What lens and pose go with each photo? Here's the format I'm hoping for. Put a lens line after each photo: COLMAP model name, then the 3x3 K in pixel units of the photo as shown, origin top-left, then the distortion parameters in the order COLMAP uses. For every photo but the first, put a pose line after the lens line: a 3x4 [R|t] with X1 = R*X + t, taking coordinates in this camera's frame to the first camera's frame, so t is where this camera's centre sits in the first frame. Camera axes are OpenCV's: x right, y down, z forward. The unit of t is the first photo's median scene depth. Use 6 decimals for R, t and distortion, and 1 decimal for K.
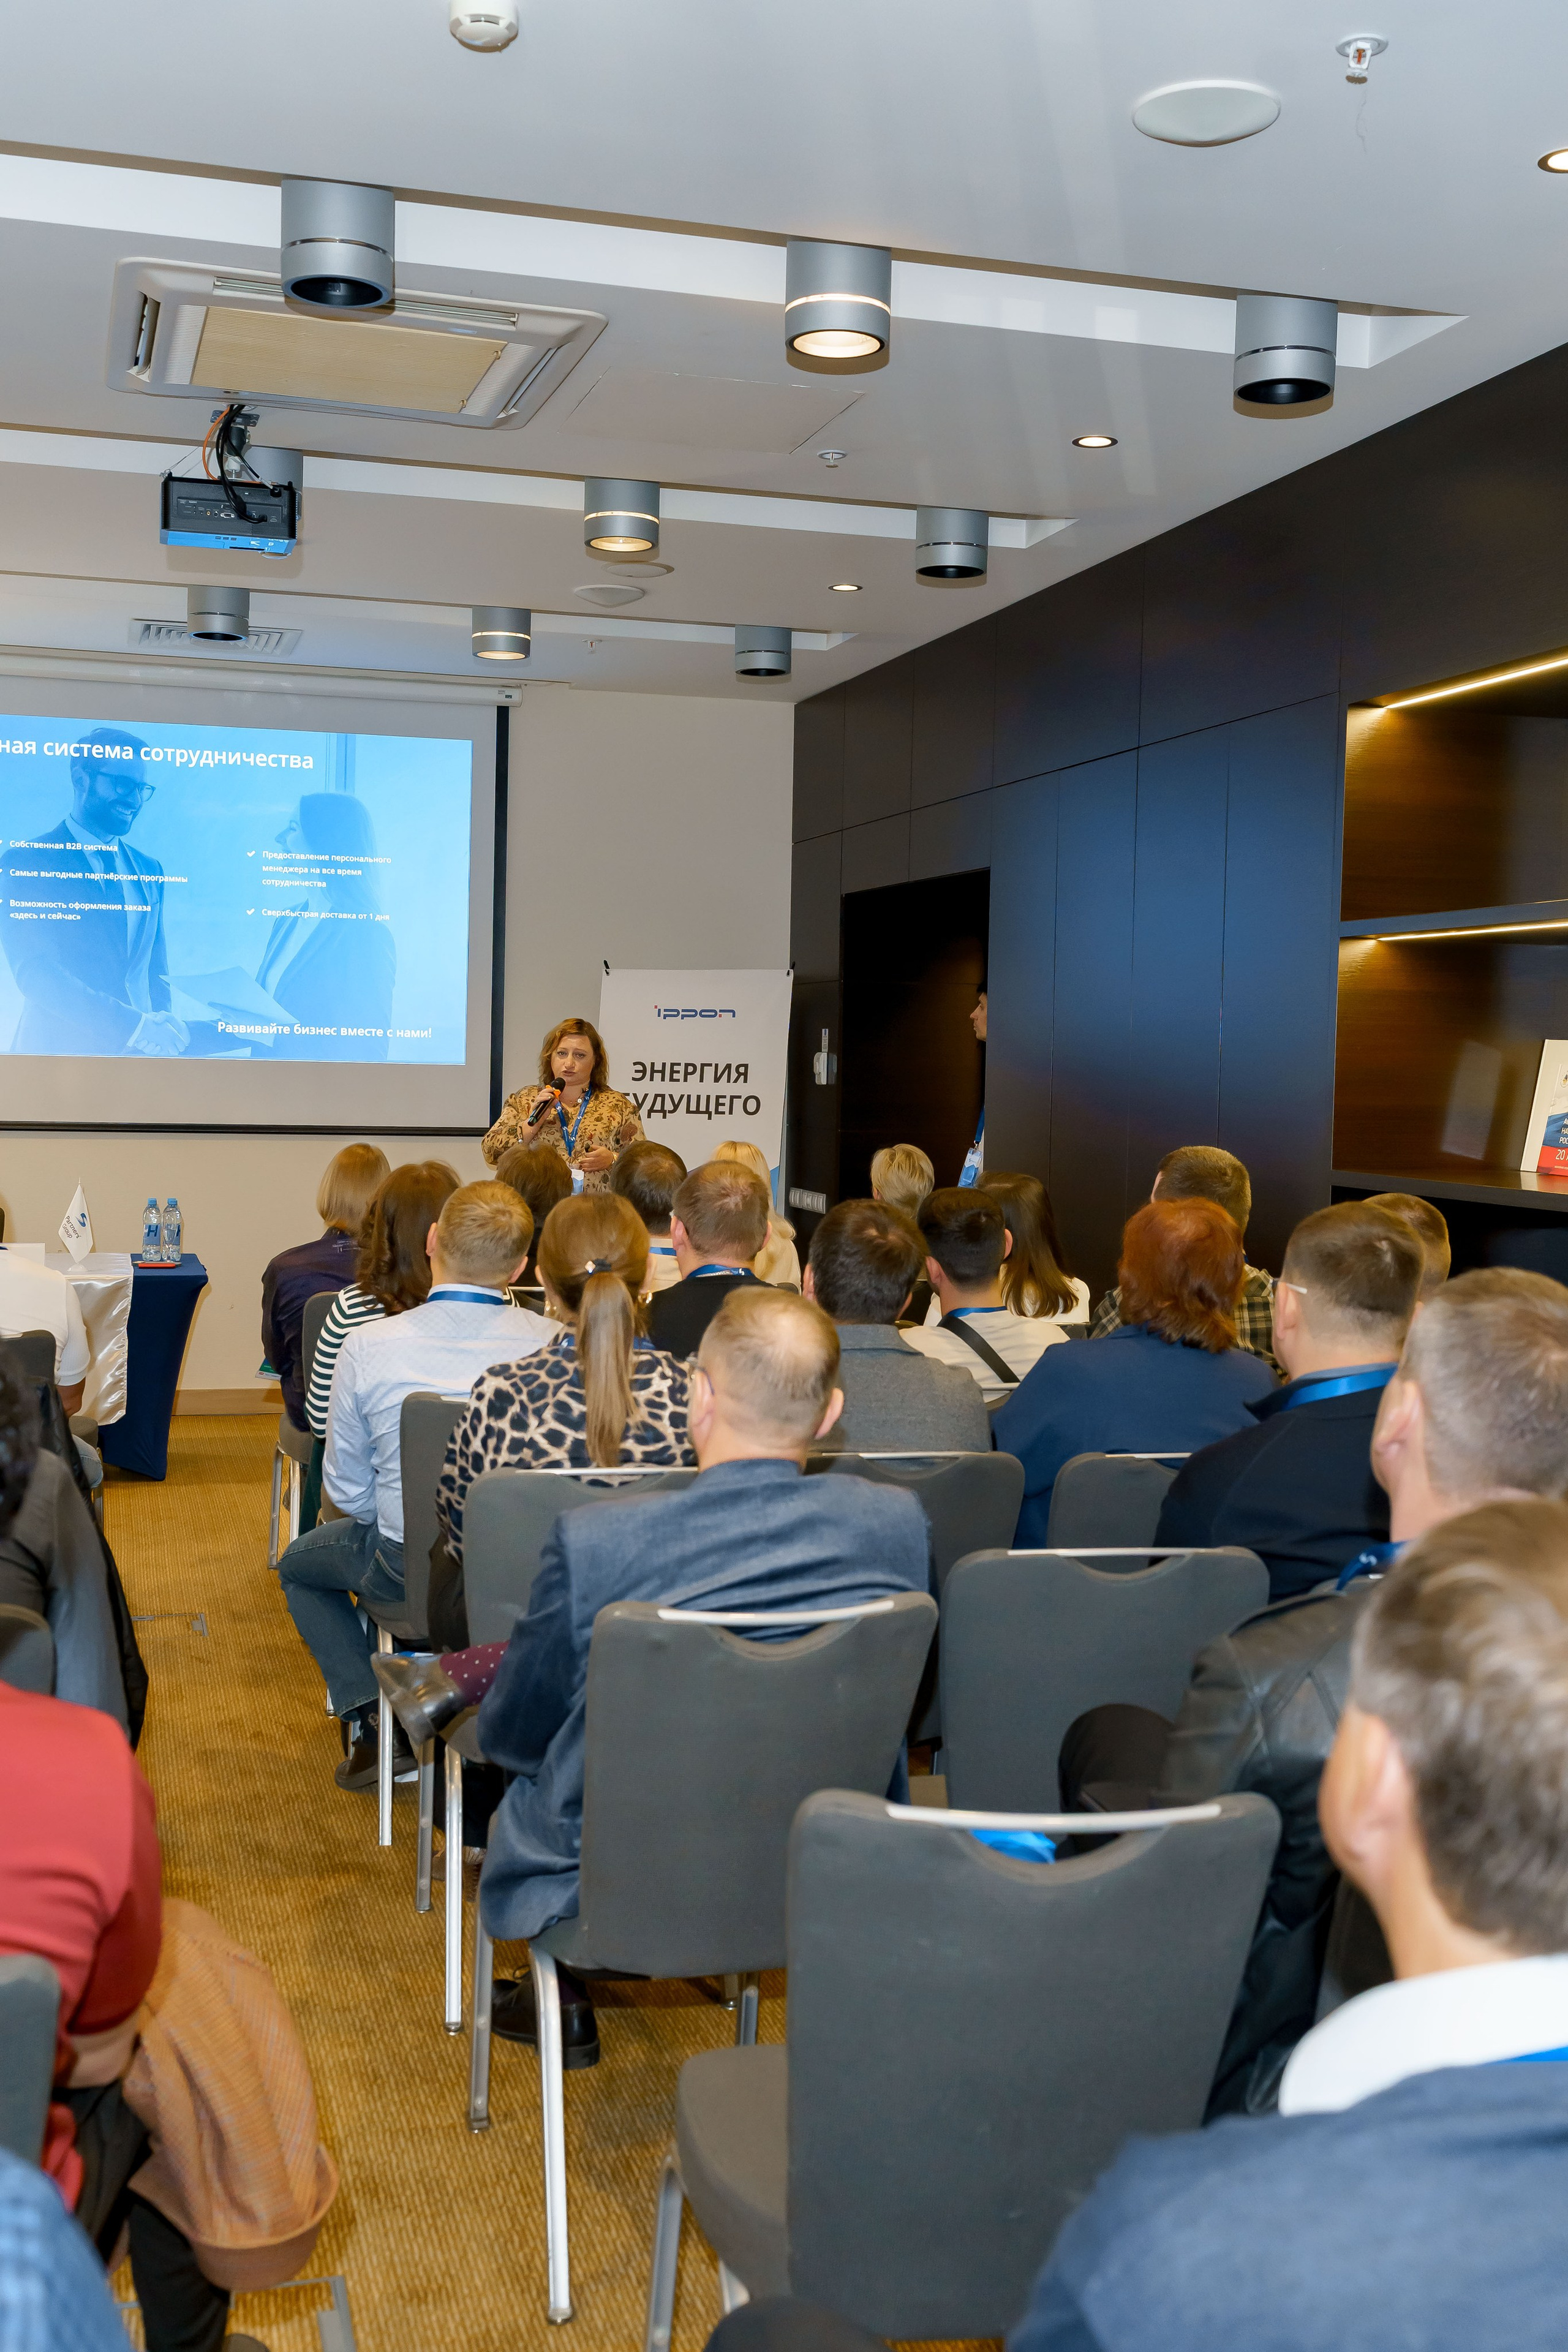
lens RADIAL K [[2357.3, 0, 745.1], [0, 2357.3, 1176.0], [0, 0, 1]] dist [-0.005733, -0.015431]
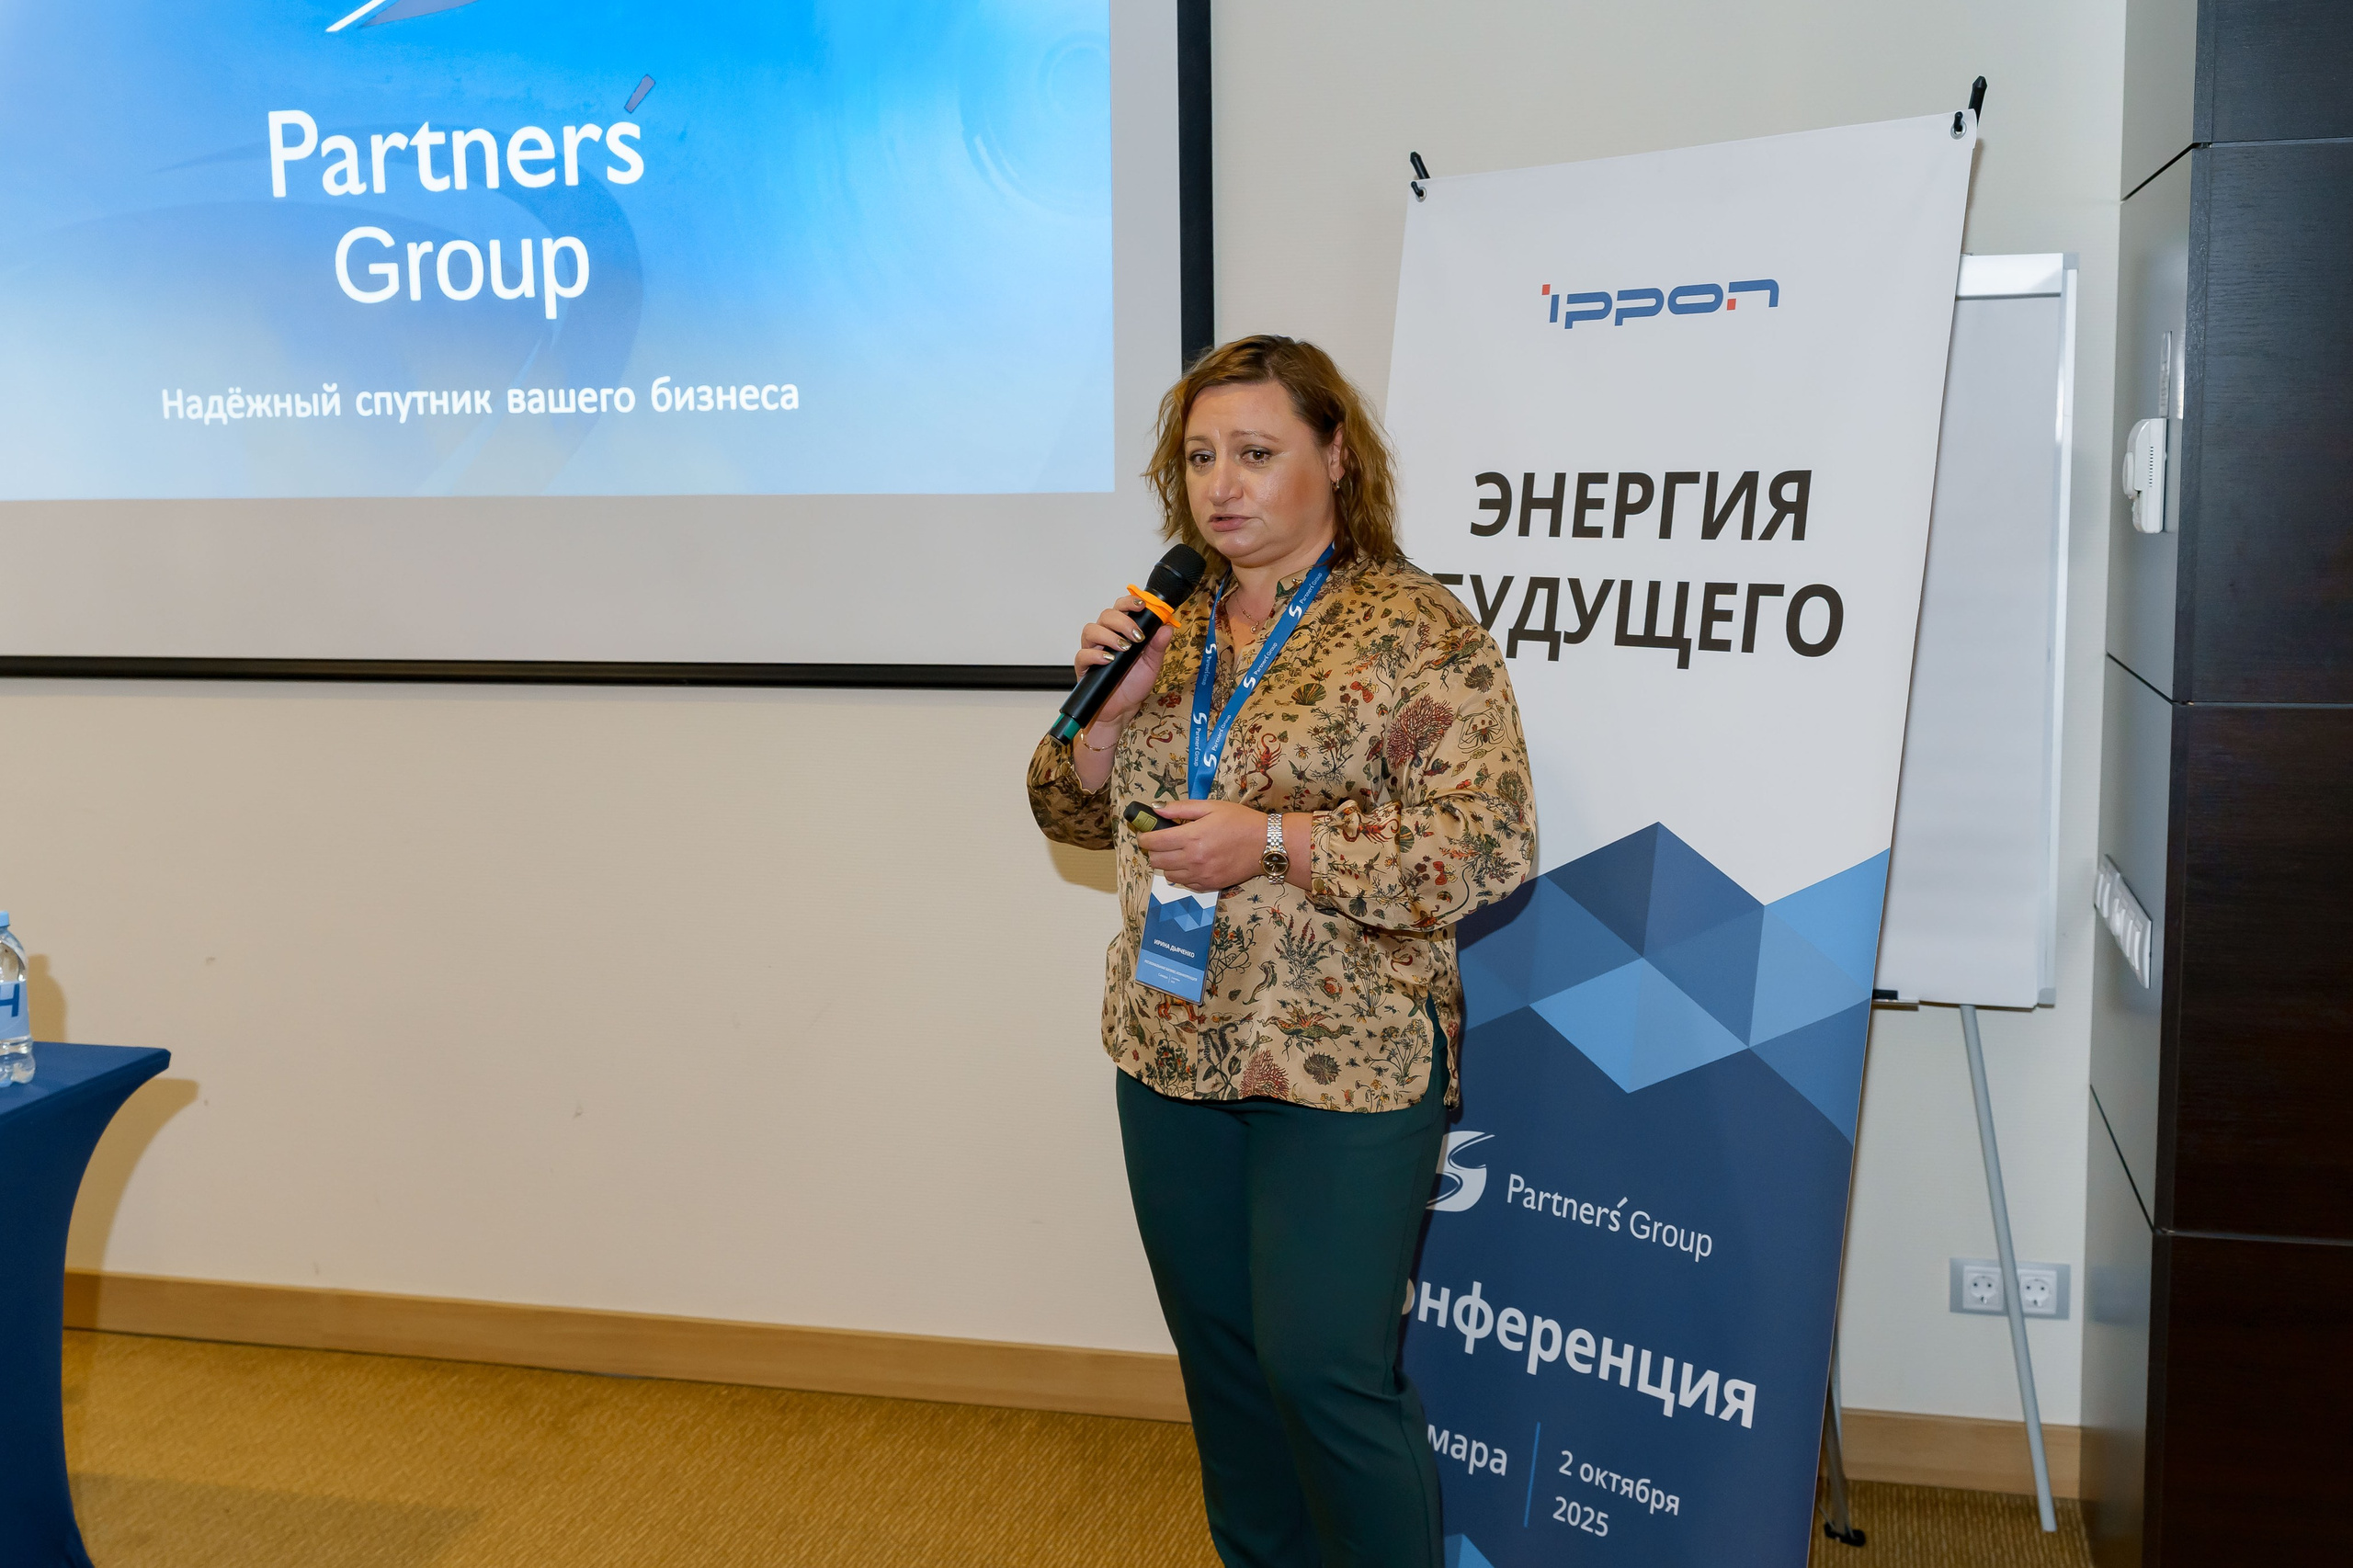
lens RADIAL K [[2529.8, 0, 1174.9], [0, 2529.8, 777.1], [0, 0, 1]] dist [0.004026, -0.023210]
pose [[0.864932, 0.031926, -0.500873, 0.141525], [0.007239, 0.997077, 0.076055, -0.056235], [0.501837, -0.069408, 0.862173, 1.135297]]
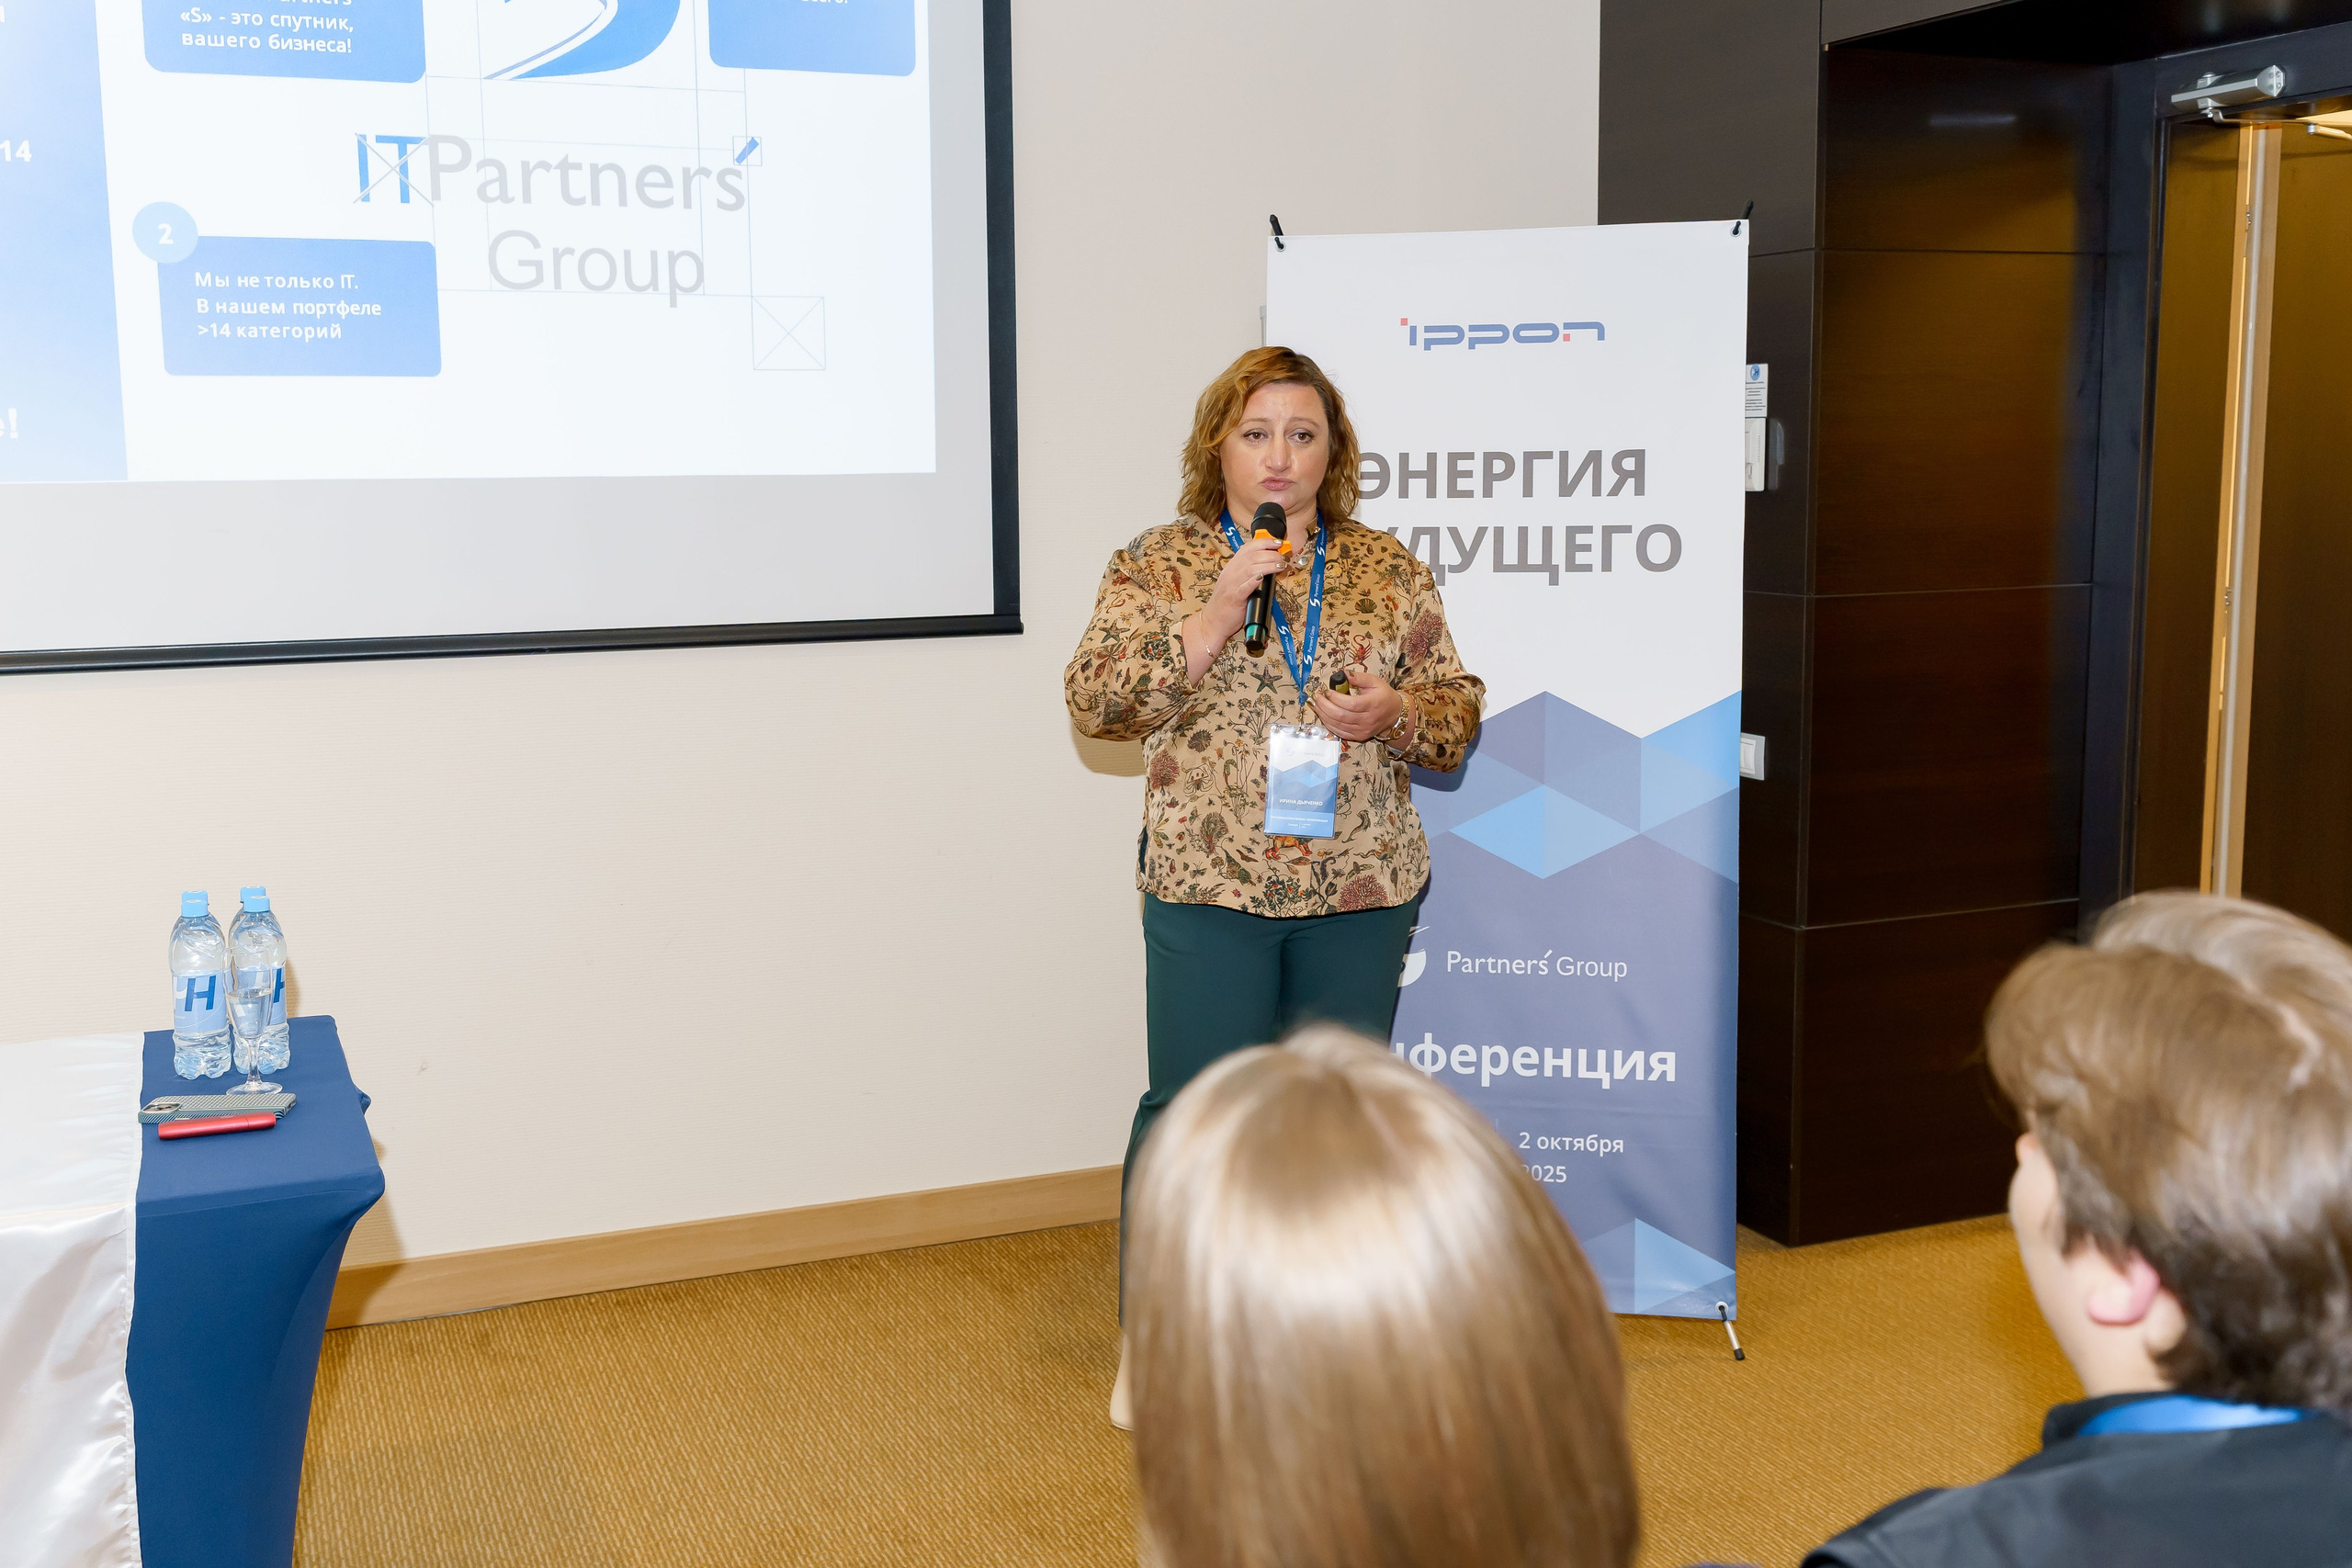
lens RADIAL K [[2425.4, 0, 1170.0], [0, 2425.4, 765.9], [0, 0, 1]] dist [0.002503, -0.010903]
pose [[0.992571, -0.046991, 0.112227, -0.217945], [0.037225, 0.995461, 0.087584, -0.052433], [-0.115833, -0.082756, 0.989815, 0.929819]]
